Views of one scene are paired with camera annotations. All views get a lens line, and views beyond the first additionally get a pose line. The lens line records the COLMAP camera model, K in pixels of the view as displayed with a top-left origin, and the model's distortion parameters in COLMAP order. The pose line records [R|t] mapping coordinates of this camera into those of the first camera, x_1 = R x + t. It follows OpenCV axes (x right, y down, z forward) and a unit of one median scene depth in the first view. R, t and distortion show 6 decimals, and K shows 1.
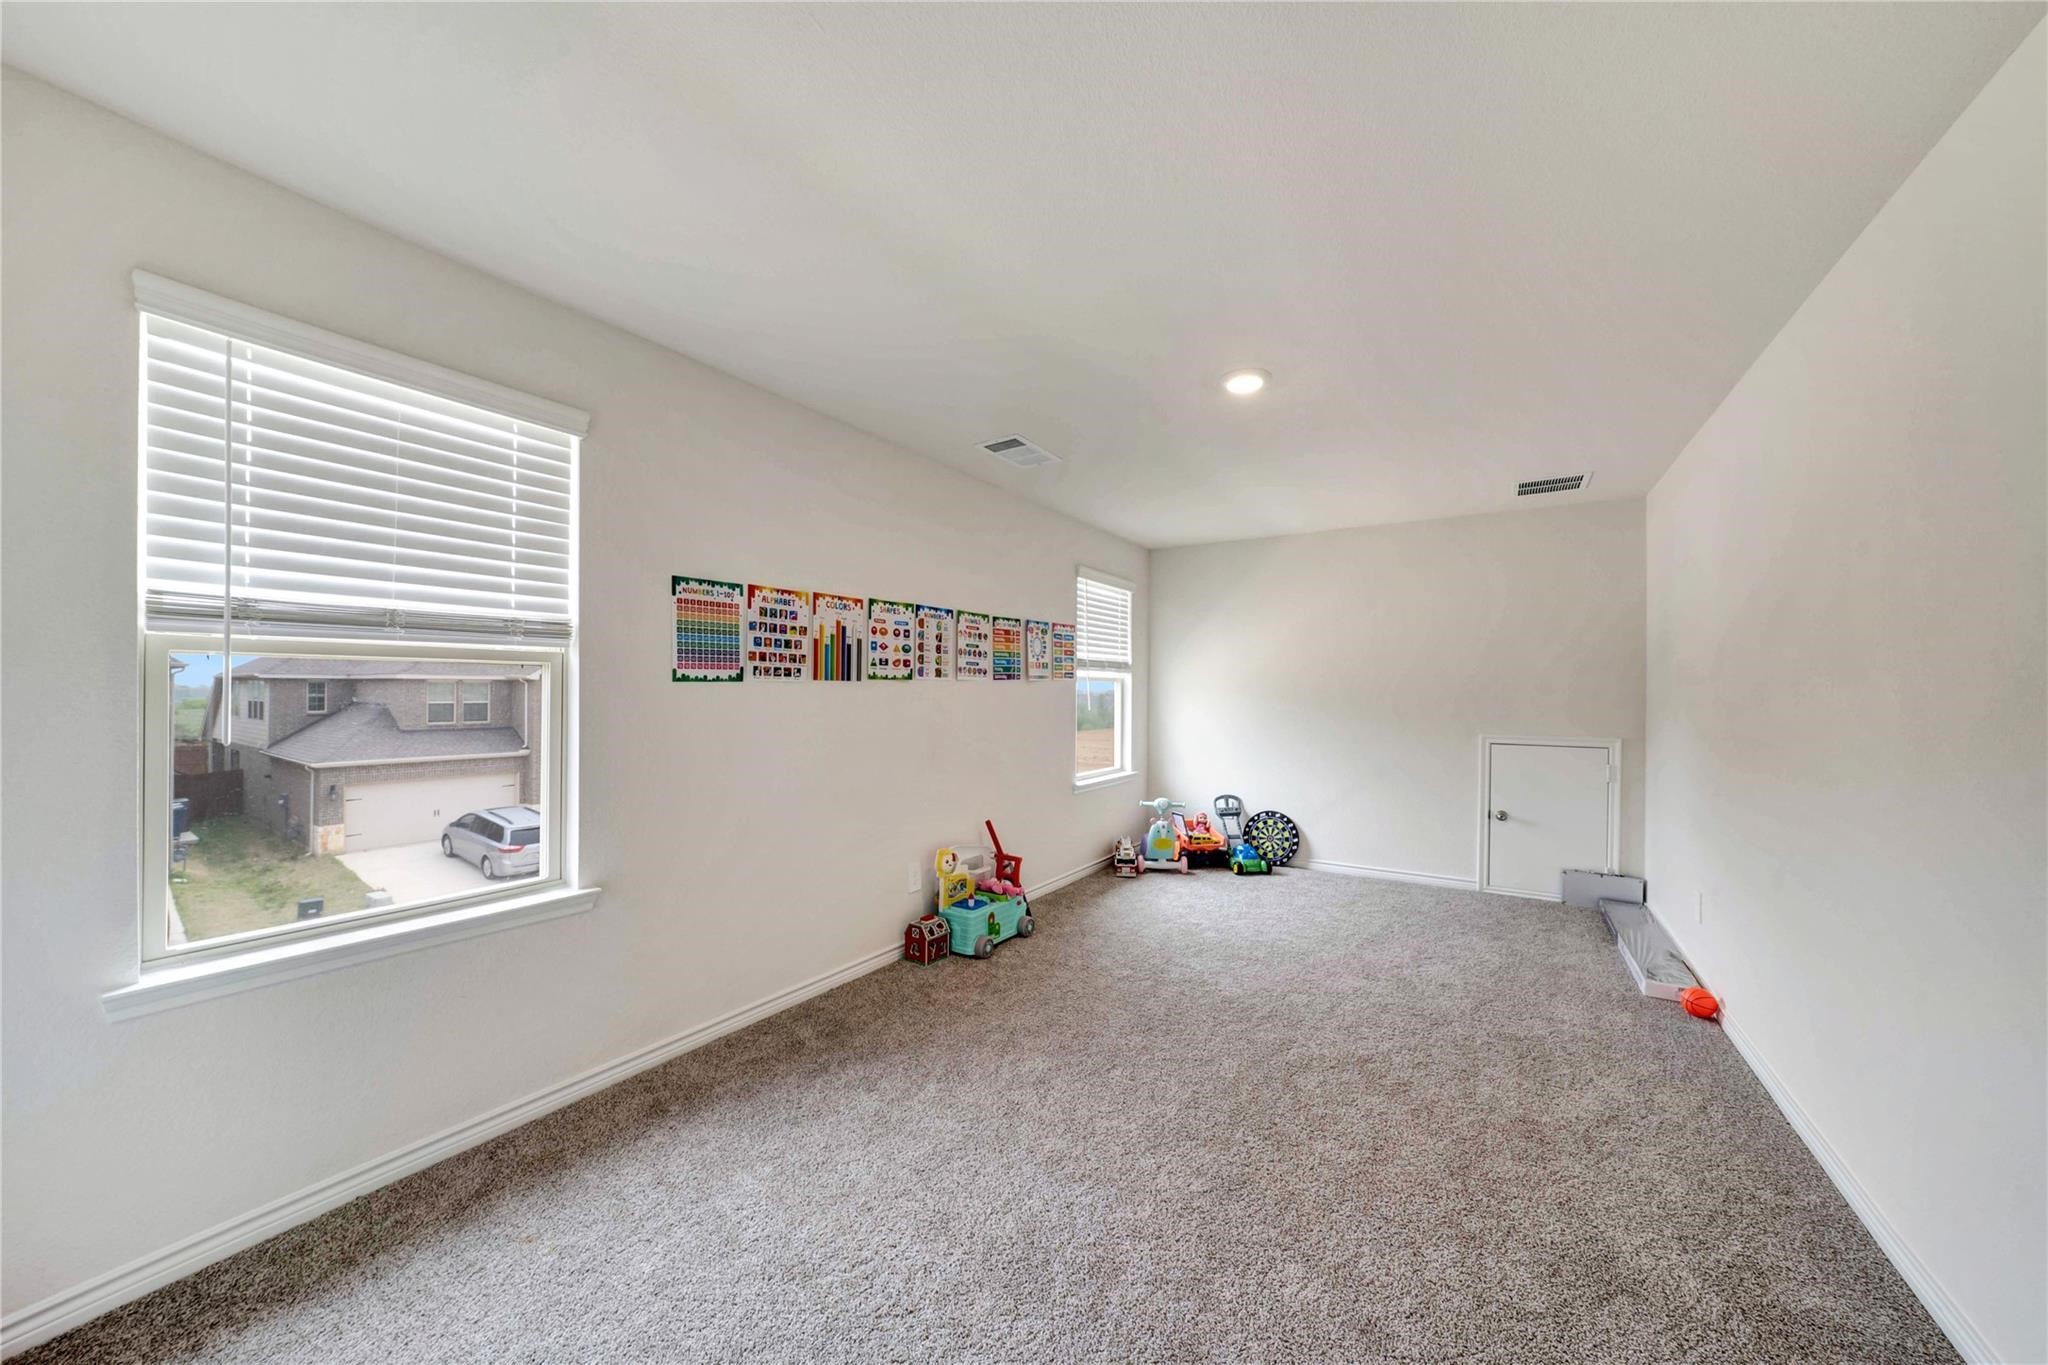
lens RADIAL K [[721.8, 0, 1033.0], [0, 721.8, 678.6], [0, 0, 1]] dist [-0.021841, 0.004252]
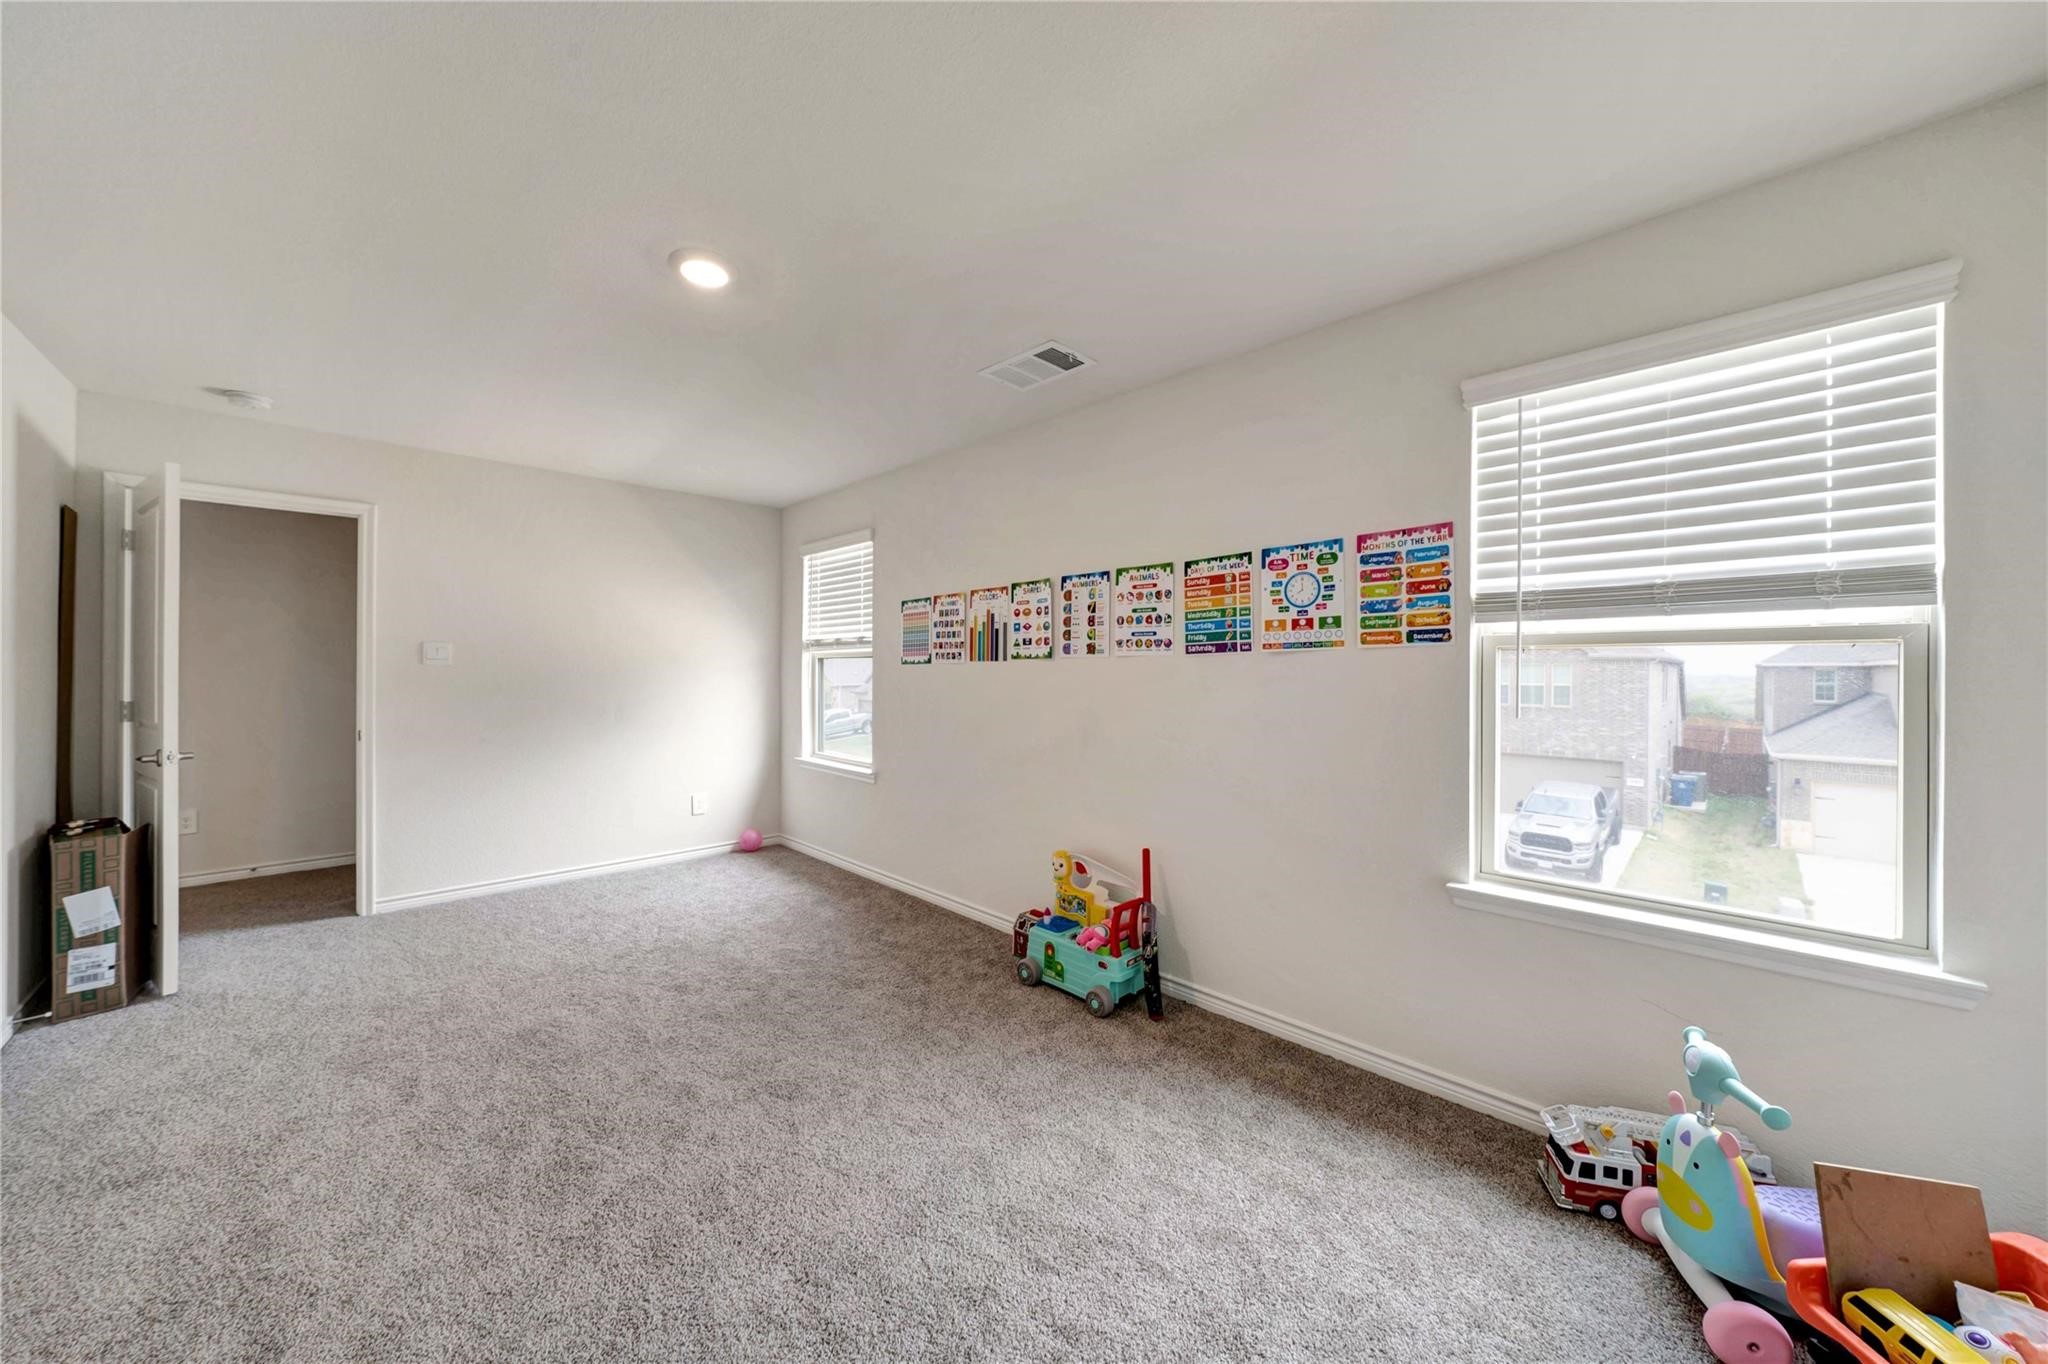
lens RADIAL K [[676.6, 0, 1031.5], [0, 676.6, 673.1], [0, 0, 1]] dist [0.010597, 0.000114]
pose [[-0.201567, -0.002143, -0.979472, 0.679048], [0.009484, 0.999946, -0.004140, 0.023564], [0.979429, -0.010124, -0.201536, 1.109091]]
